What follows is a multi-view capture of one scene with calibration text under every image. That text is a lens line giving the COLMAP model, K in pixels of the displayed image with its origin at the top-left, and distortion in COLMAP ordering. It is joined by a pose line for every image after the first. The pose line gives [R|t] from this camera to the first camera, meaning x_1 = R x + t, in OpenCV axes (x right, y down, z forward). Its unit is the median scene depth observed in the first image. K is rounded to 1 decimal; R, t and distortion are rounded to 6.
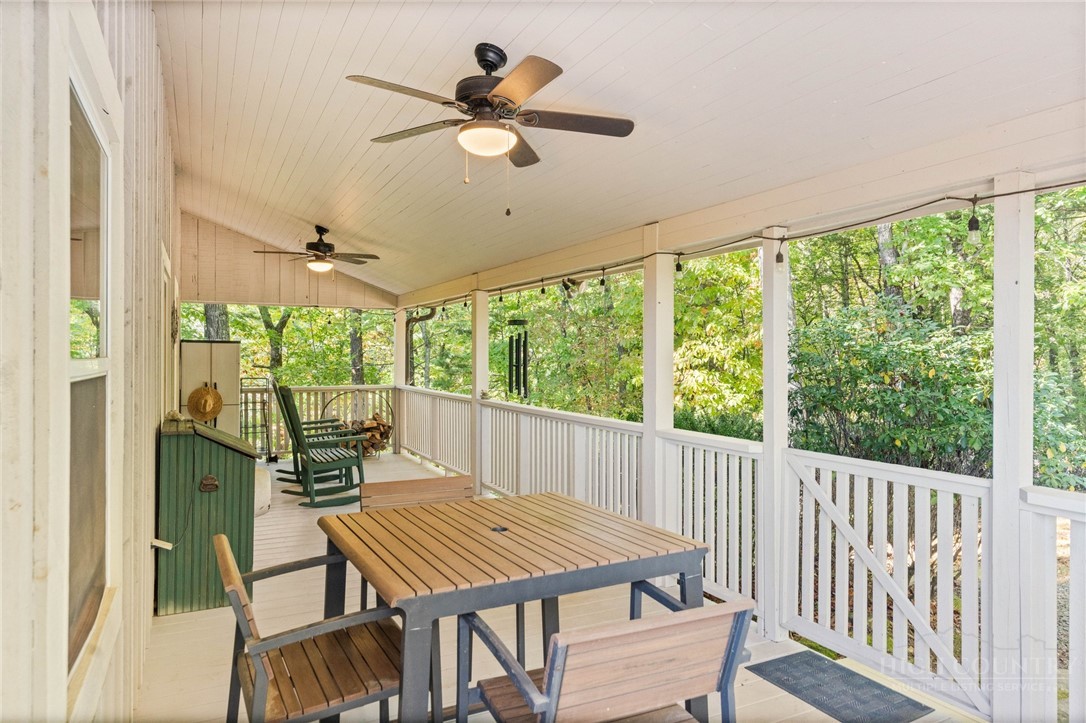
lens RADIAL K [[724.8, 0, 543.0], [0, 724.8, 357.9], [0, 0, 1]] dist [0.000294, -0.000002]
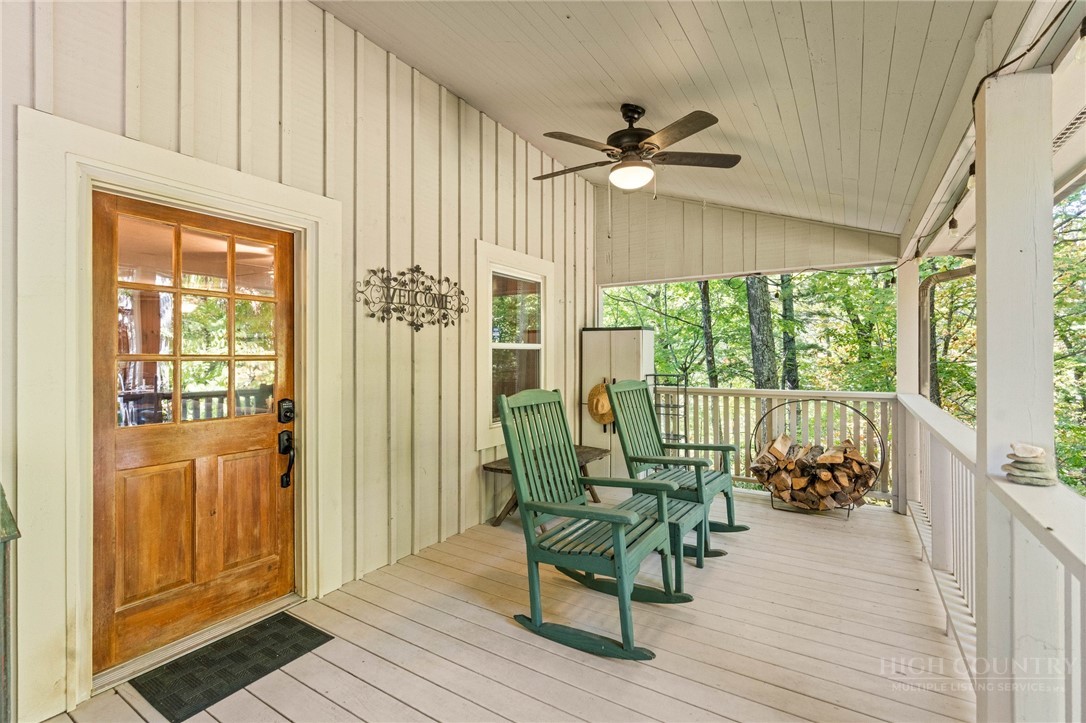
lens RADIAL K [[491.2, 0, 543.2], [0, 491.2, 358.5], [0, 0, 1]] dist [-0.000041, 0.001299]
pose [[0.513968, 0.000272, -0.857809, -0.014447], [-0.000536, 1.000000, -0.000005, 0.010141], [0.857809, 0.000462, 0.513968, 0.584875]]
